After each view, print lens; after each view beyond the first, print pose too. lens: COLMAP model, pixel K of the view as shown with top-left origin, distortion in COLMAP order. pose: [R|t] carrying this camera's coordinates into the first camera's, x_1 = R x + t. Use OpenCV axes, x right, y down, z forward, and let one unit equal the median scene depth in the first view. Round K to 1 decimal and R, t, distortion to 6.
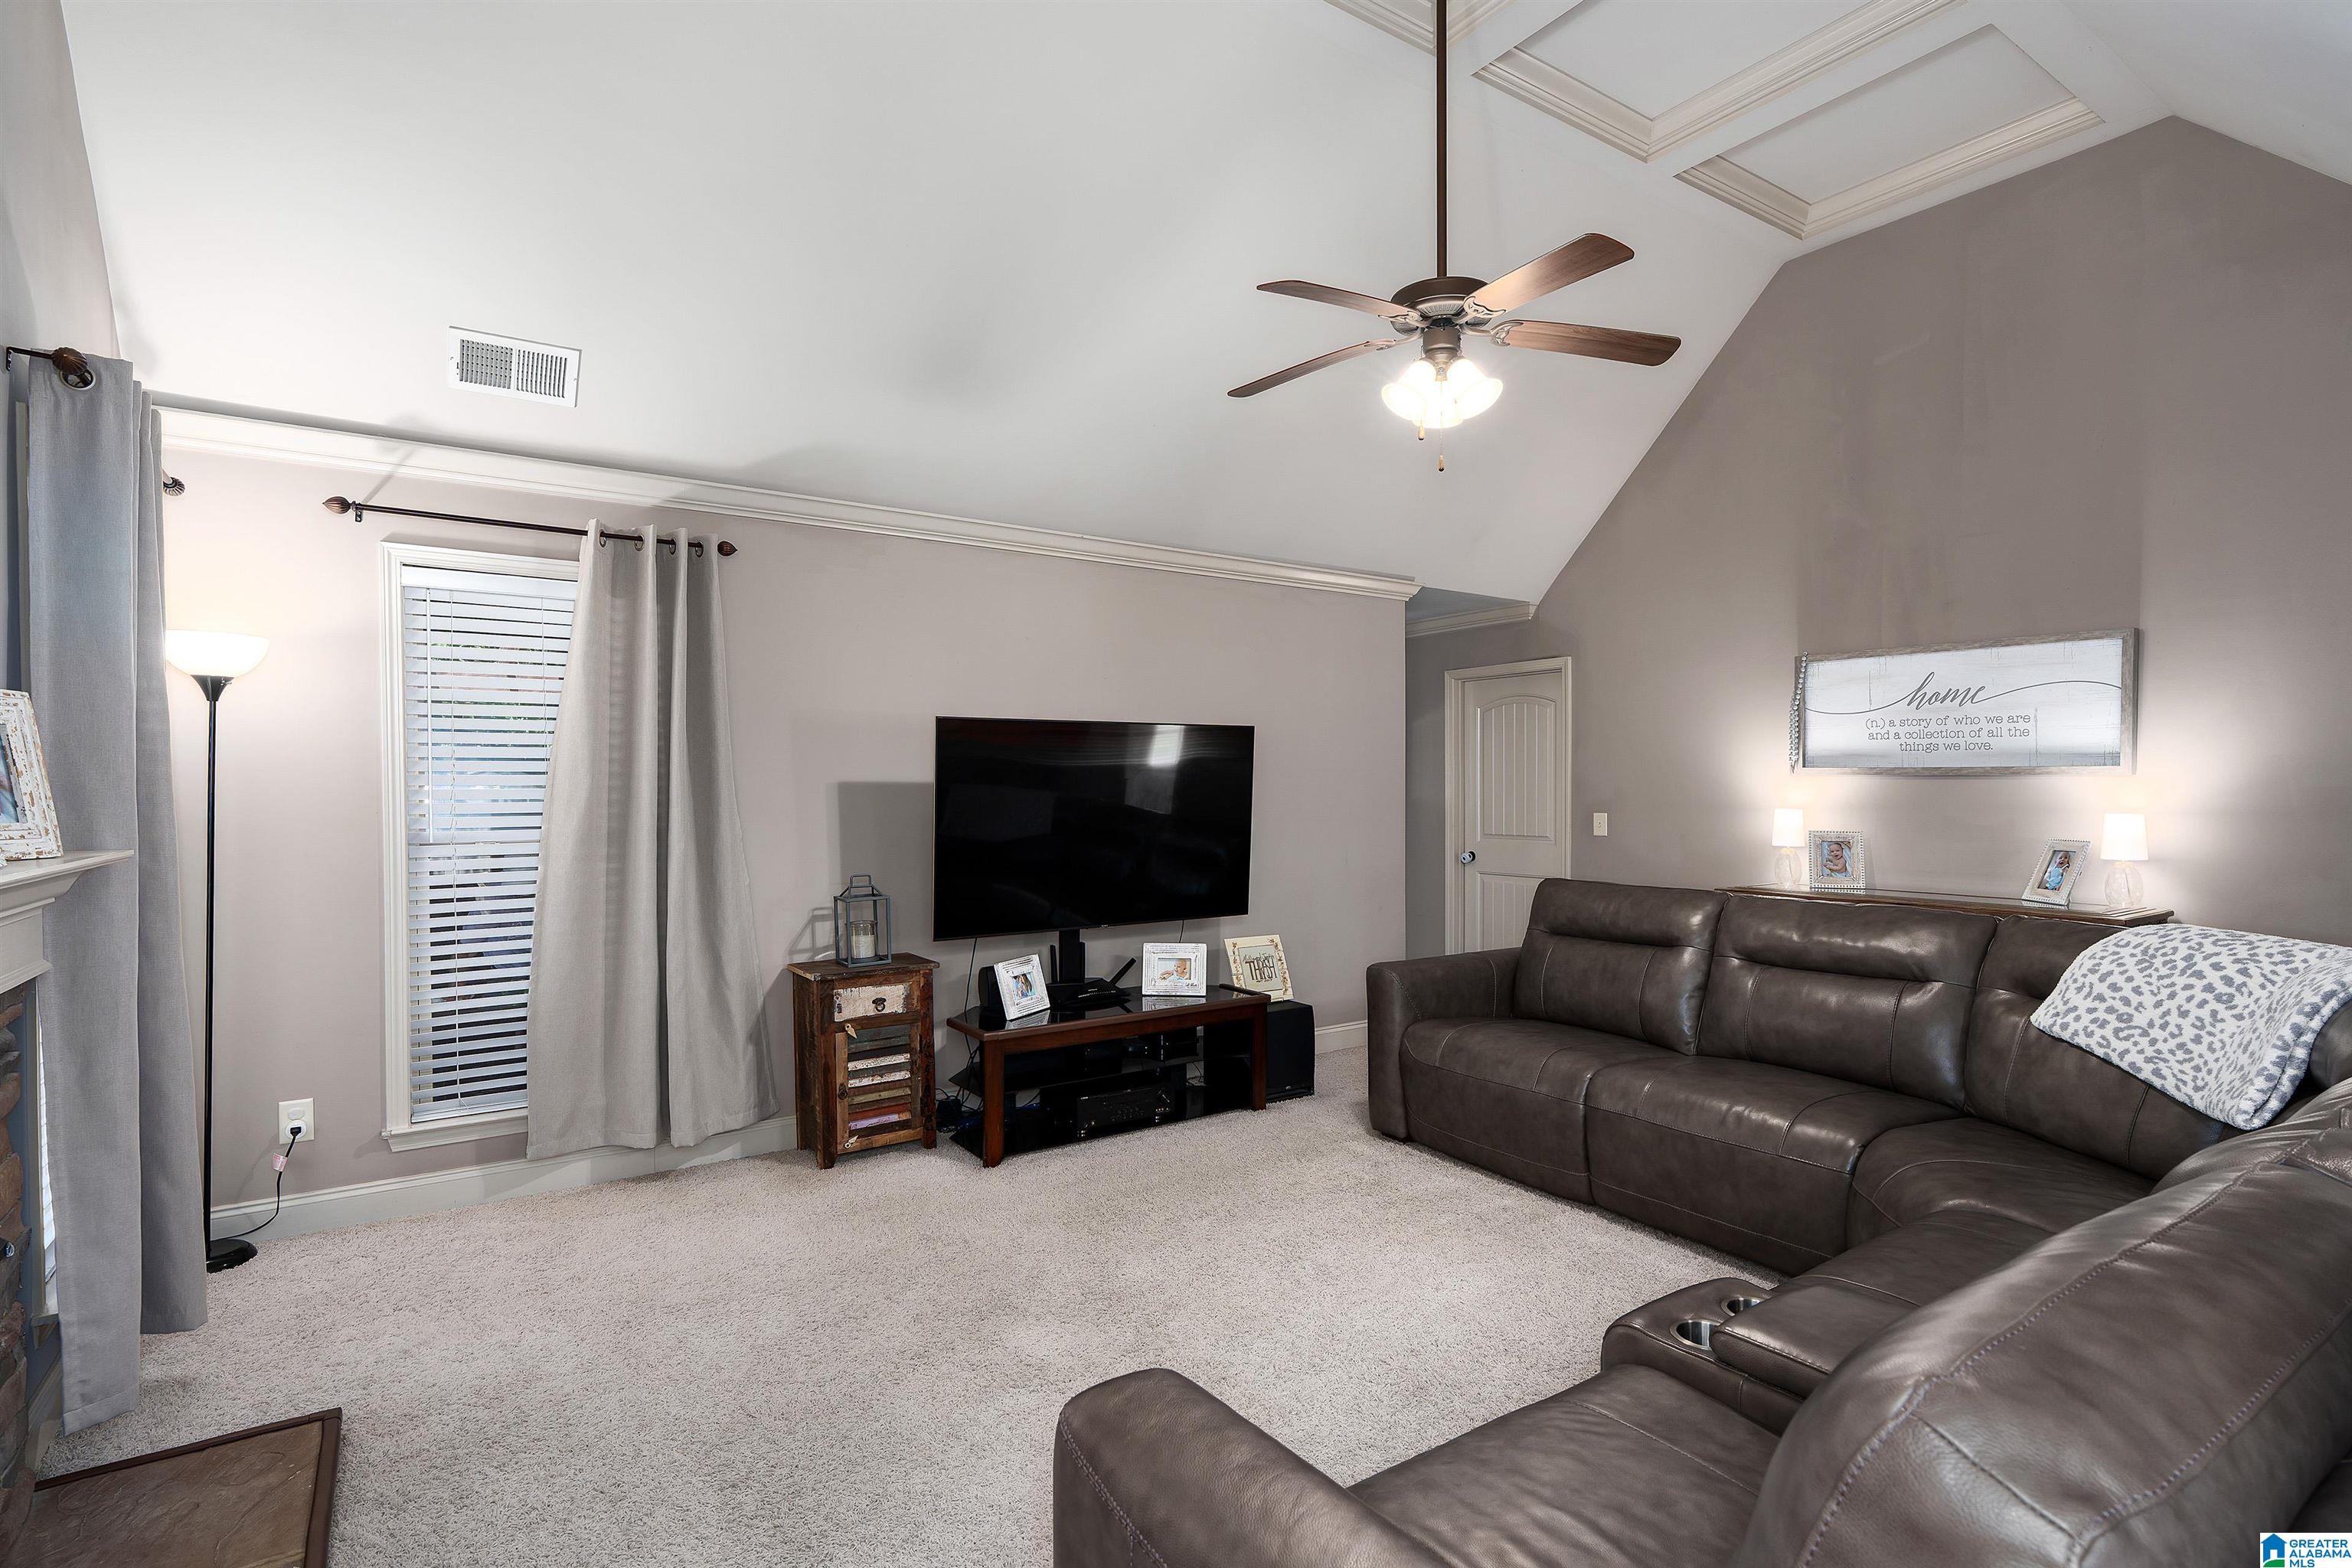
lens RADIAL K [[1166.3, 0, 1176.0], [0, 1166.3, 784.0], [0, 0, 1]] dist [-0.001014, -0.000126]
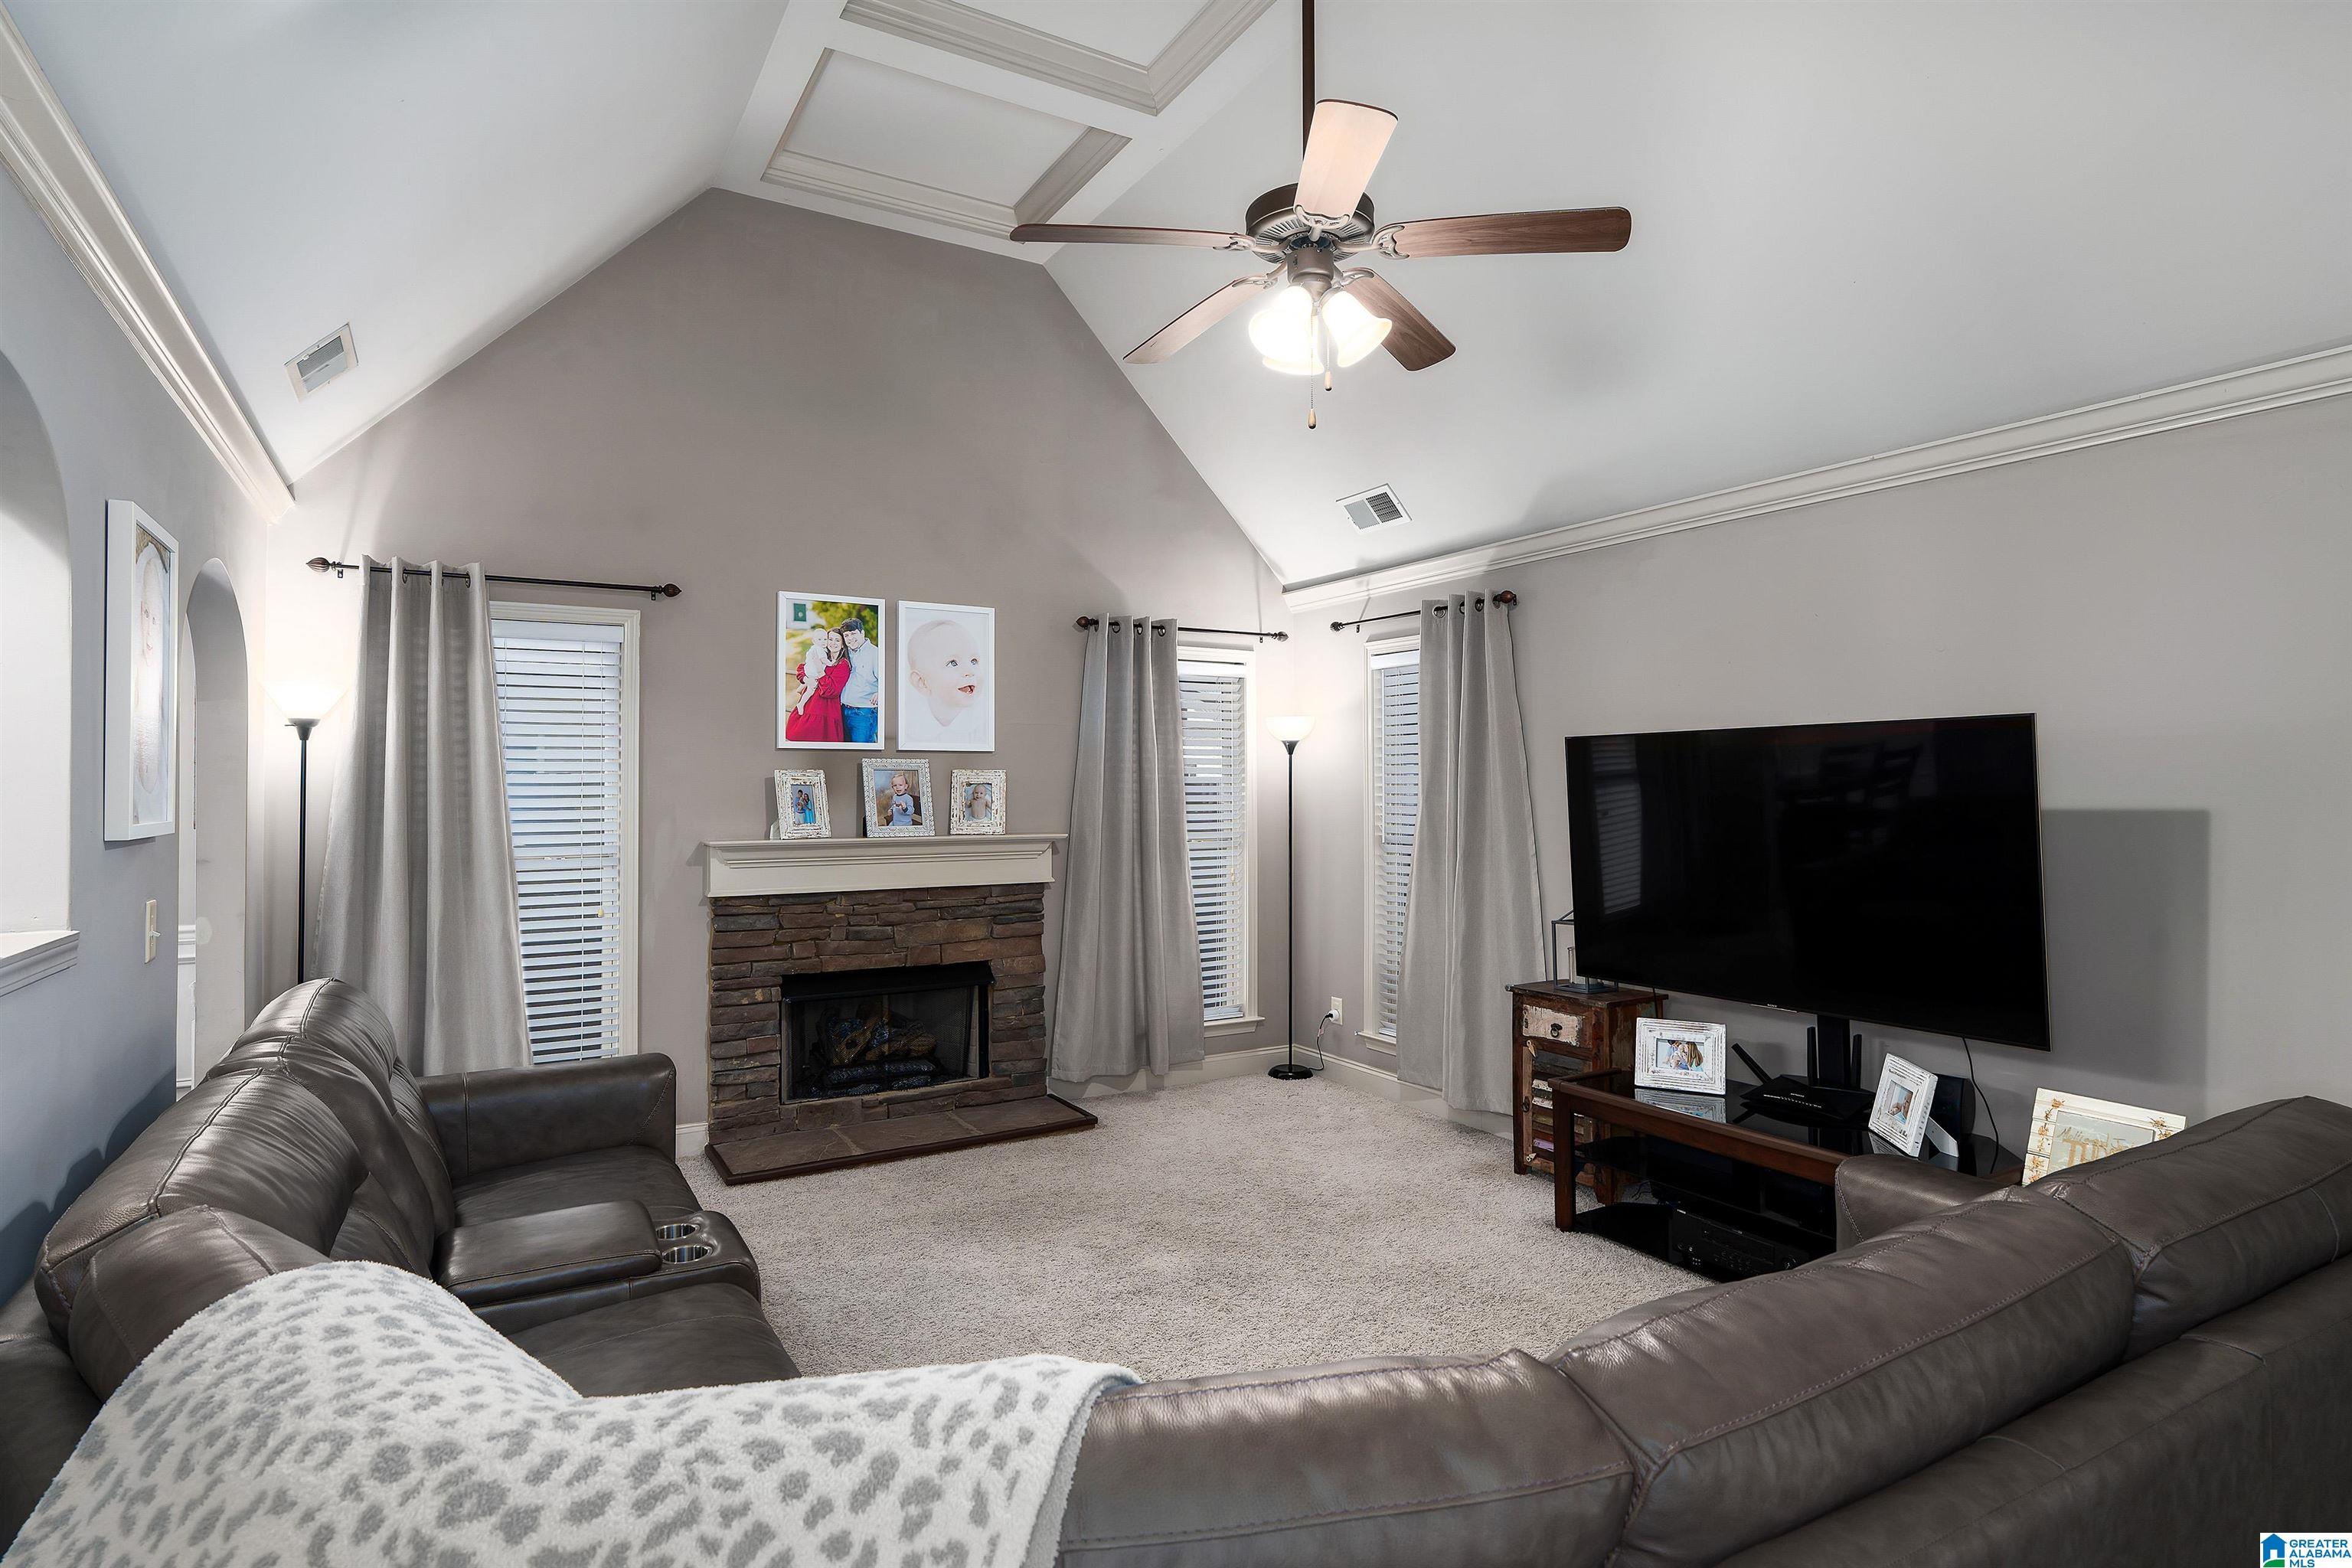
lens RADIAL K [[1211.3, 0, 1176.0], [0, 1211.3, 784.0], [0, 0, 1]] dist [0.000767, 0.000062]
pose [[-0.054461, -0.006328, -0.998496, 0.802076], [-0.000765, 0.999980, -0.006296, -0.013164], [0.998516, 0.000421, -0.054465, 0.747321]]
